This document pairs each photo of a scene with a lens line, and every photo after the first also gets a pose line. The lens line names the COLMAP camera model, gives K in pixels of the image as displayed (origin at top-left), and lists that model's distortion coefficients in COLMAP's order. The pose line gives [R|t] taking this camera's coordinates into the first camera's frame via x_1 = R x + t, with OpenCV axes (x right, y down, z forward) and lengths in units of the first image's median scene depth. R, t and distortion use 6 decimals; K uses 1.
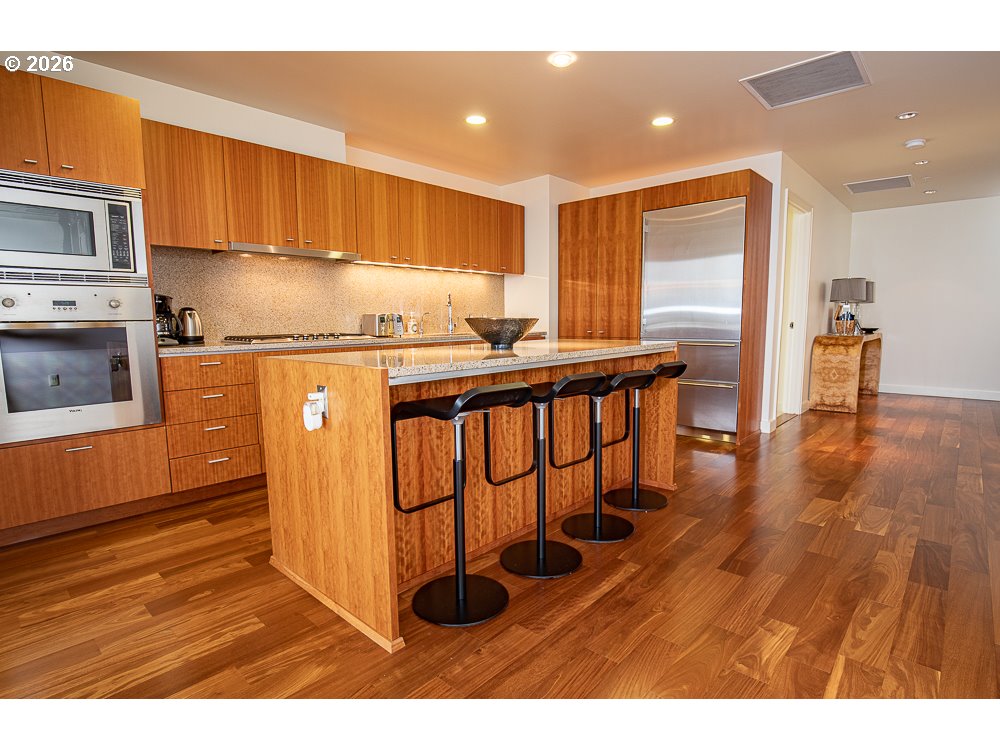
lens RADIAL K [[519.9, 0, 499.6], [0, 519.9, 382.0], [0, 0, 1]] dist [-0.022984, -0.001038]
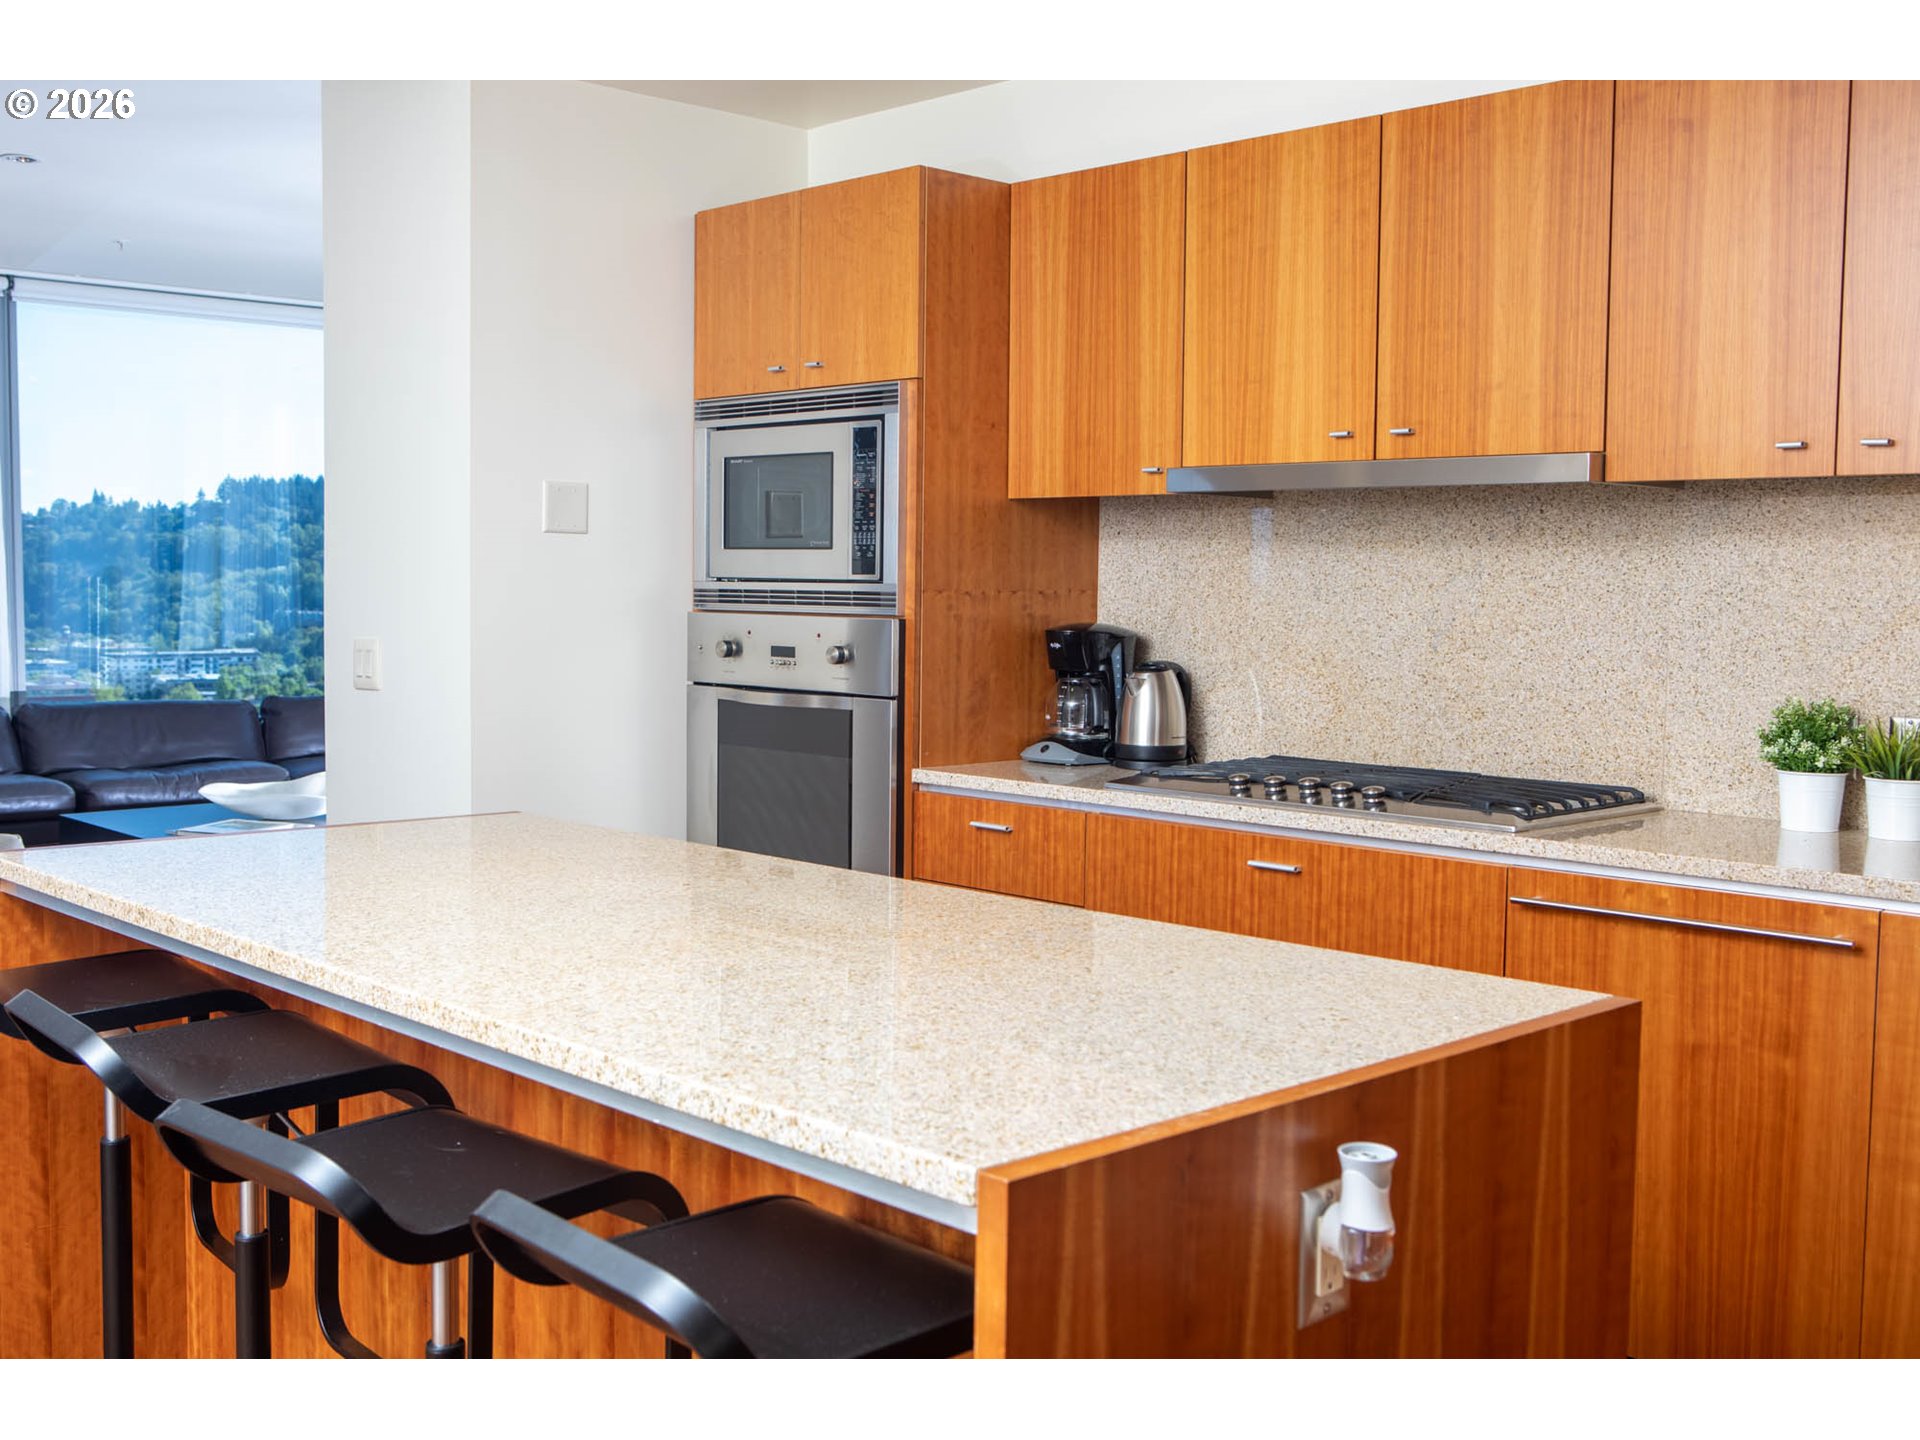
lens RADIAL K [[1983.2, 0, 955.2], [0, 1983.2, 710.9], [0, 0, 1]] dist [-0.011006, 0.000000]
pose [[-0.064834, 0.075259, -0.995054, 0.915109], [-0.133415, 0.987546, 0.083384, -0.256368], [0.988937, 0.138161, -0.053986, 1.179408]]
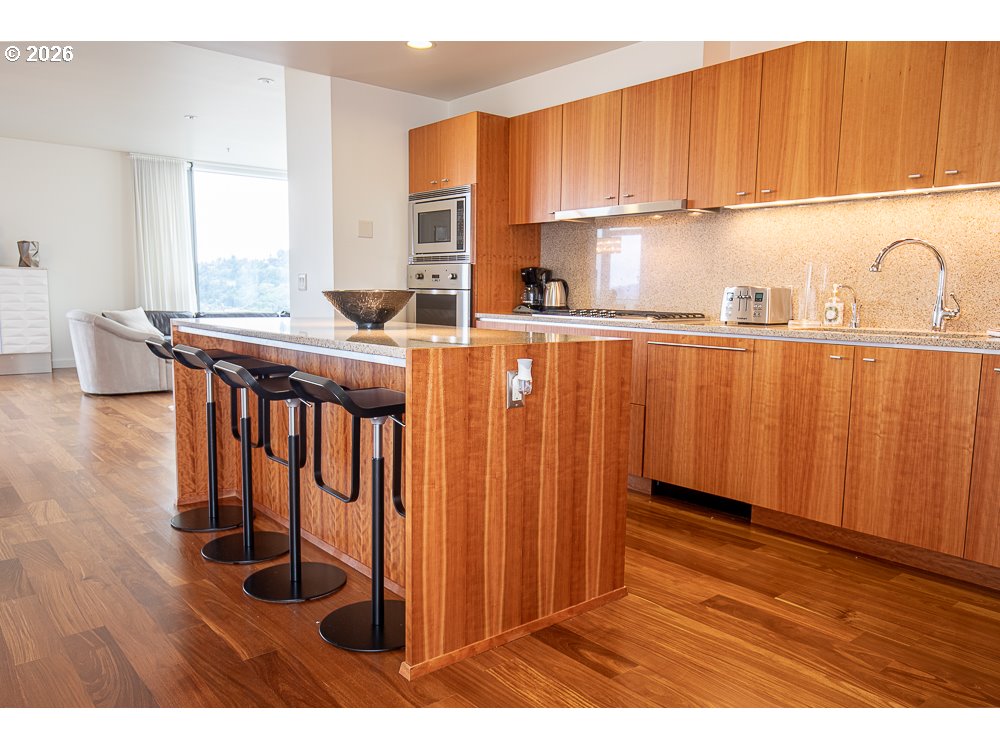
lens RADIAL K [[739.8, 0, 504.1], [0, 739.8, 379.6], [0, 0, 1]] dist [0.026267, -0.000399]
pose [[-0.126349, 0.130429, -0.983374, 1.140822], [-0.133070, 0.980130, 0.147096, -0.188268], [0.983020, 0.149444, -0.106483, 1.357966]]
